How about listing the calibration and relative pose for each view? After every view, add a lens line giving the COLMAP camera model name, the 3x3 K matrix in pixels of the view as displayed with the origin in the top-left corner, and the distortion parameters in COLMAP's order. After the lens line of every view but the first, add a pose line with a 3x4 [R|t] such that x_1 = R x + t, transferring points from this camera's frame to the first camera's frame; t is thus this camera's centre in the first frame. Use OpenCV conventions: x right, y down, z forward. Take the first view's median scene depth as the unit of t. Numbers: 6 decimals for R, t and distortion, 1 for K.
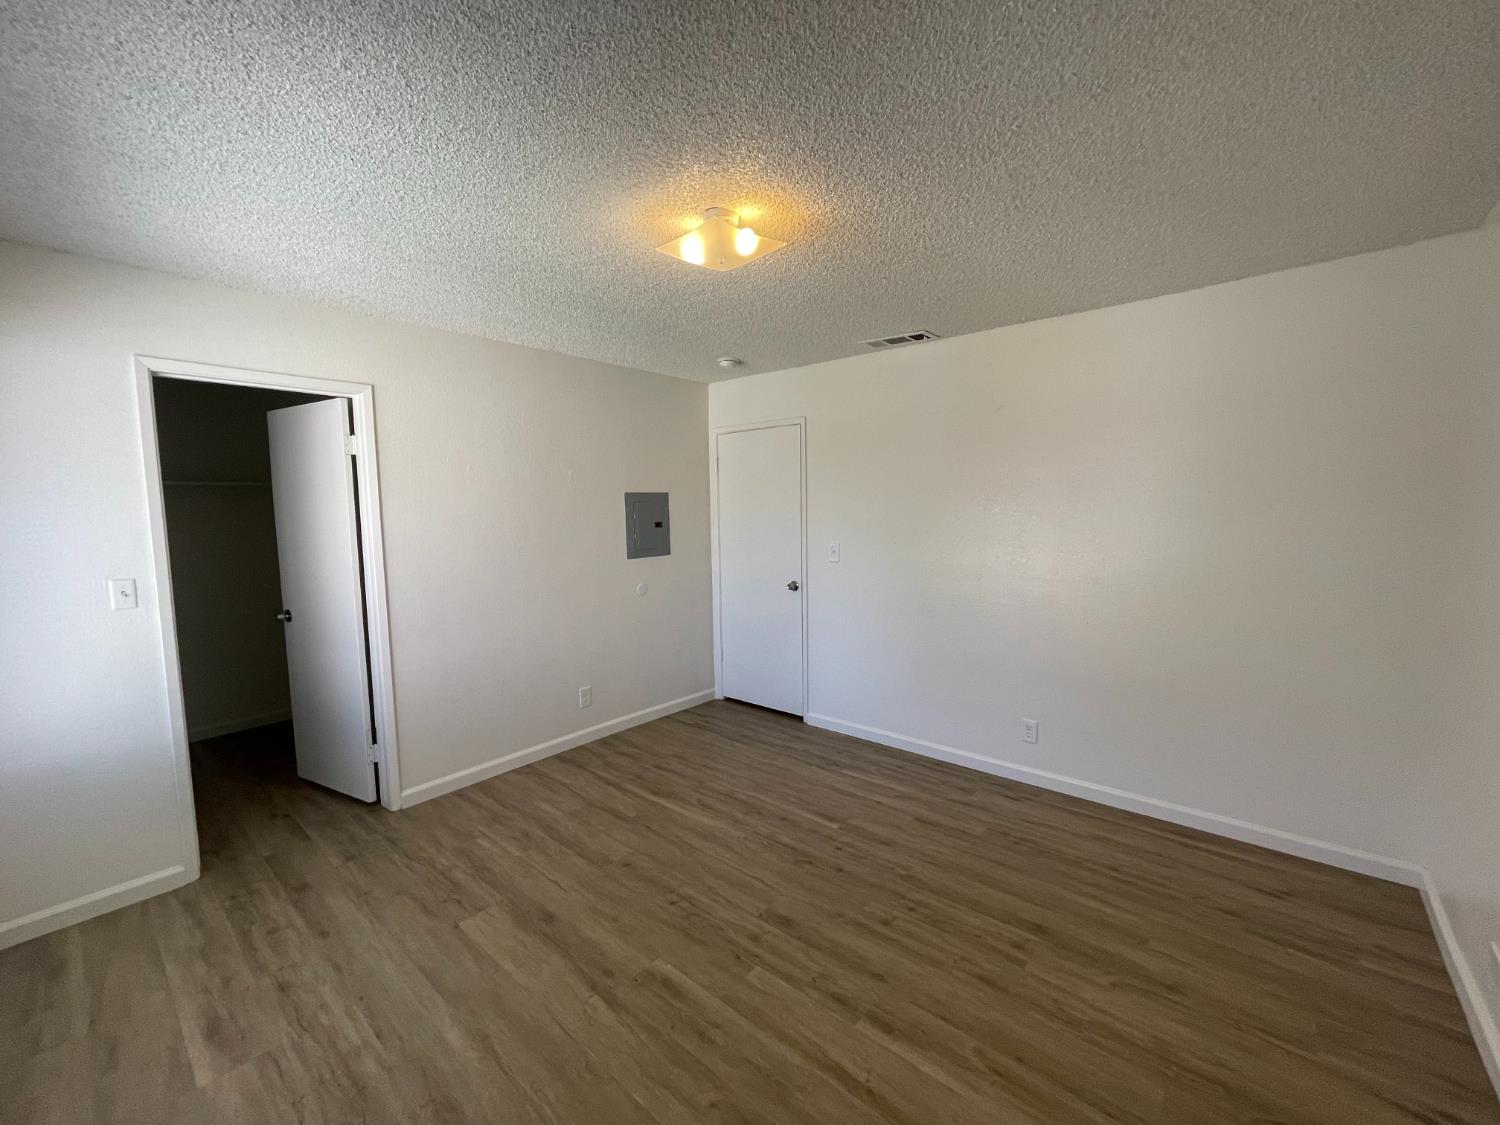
lens RADIAL K [[607.8, 0, 749.5], [0, 607.8, 559.3], [0, 0, 1]] dist [-0.001824, 0.000367]
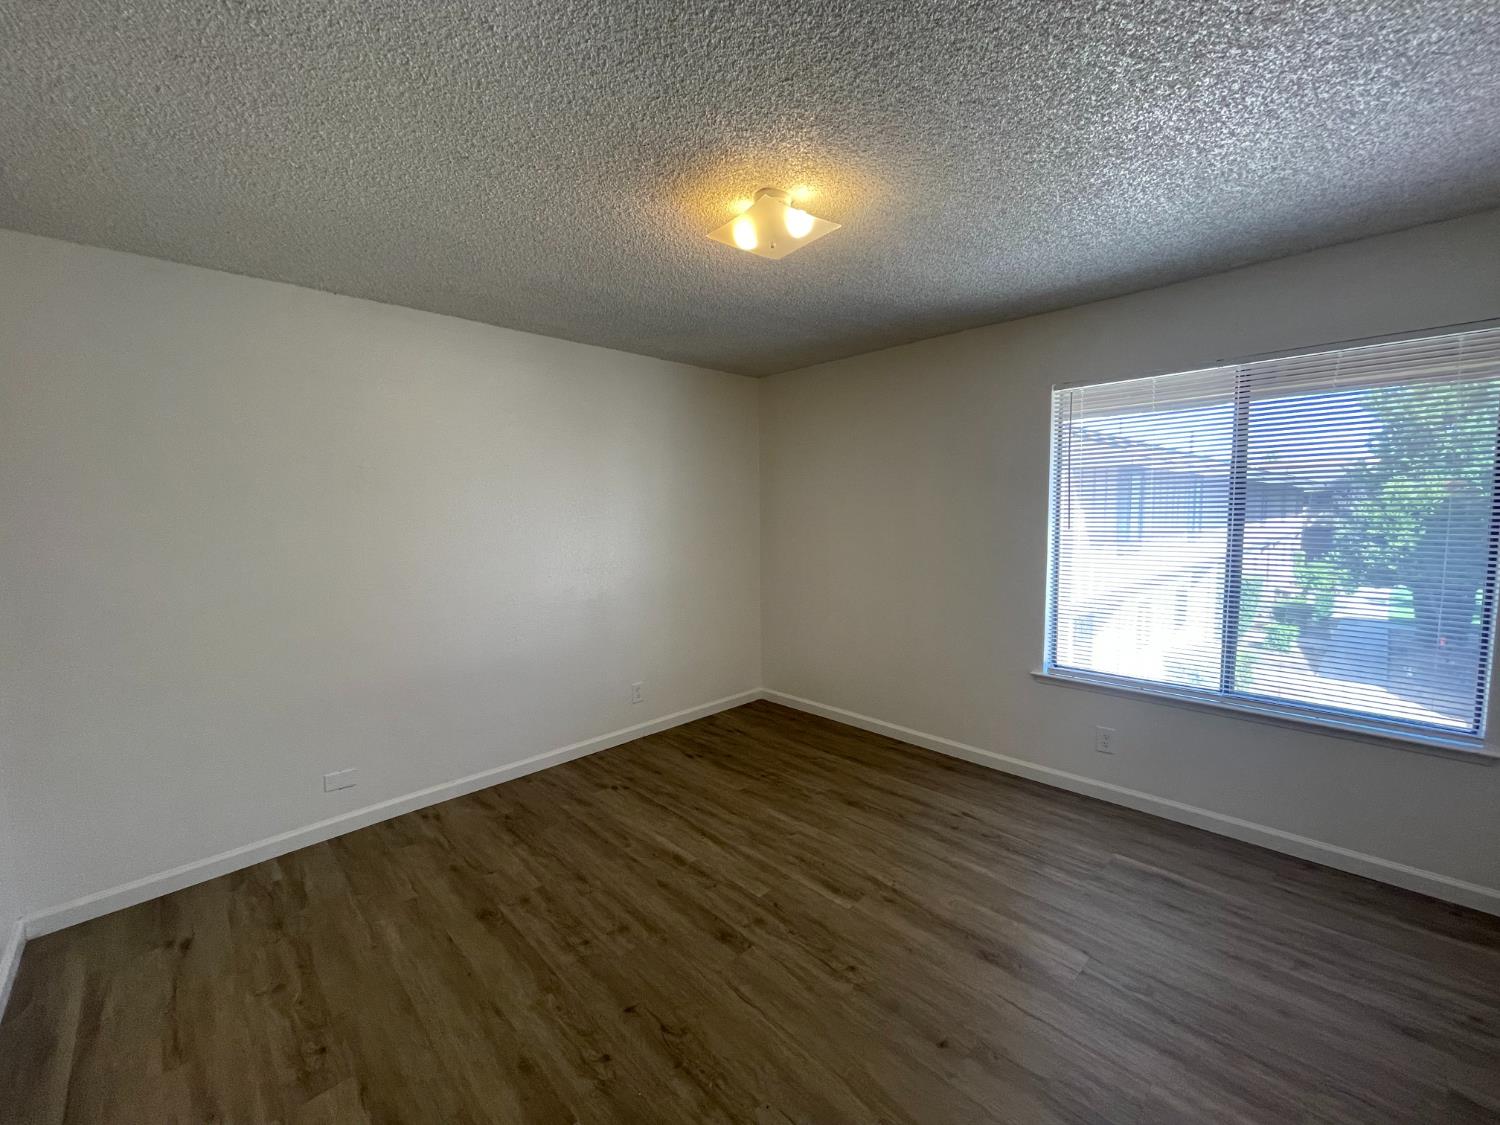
lens RADIAL K [[607.8, 0, 749.4], [0, 607.8, 562.4], [0, 0, 1]] dist [-0.001824, 0.000367]
pose [[-0.995903, 0.023732, 0.087264, -0.079542], [0.038022, 0.985403, 0.165939, -0.143726], [-0.082052, 0.168577, -0.982268, 1.920996]]
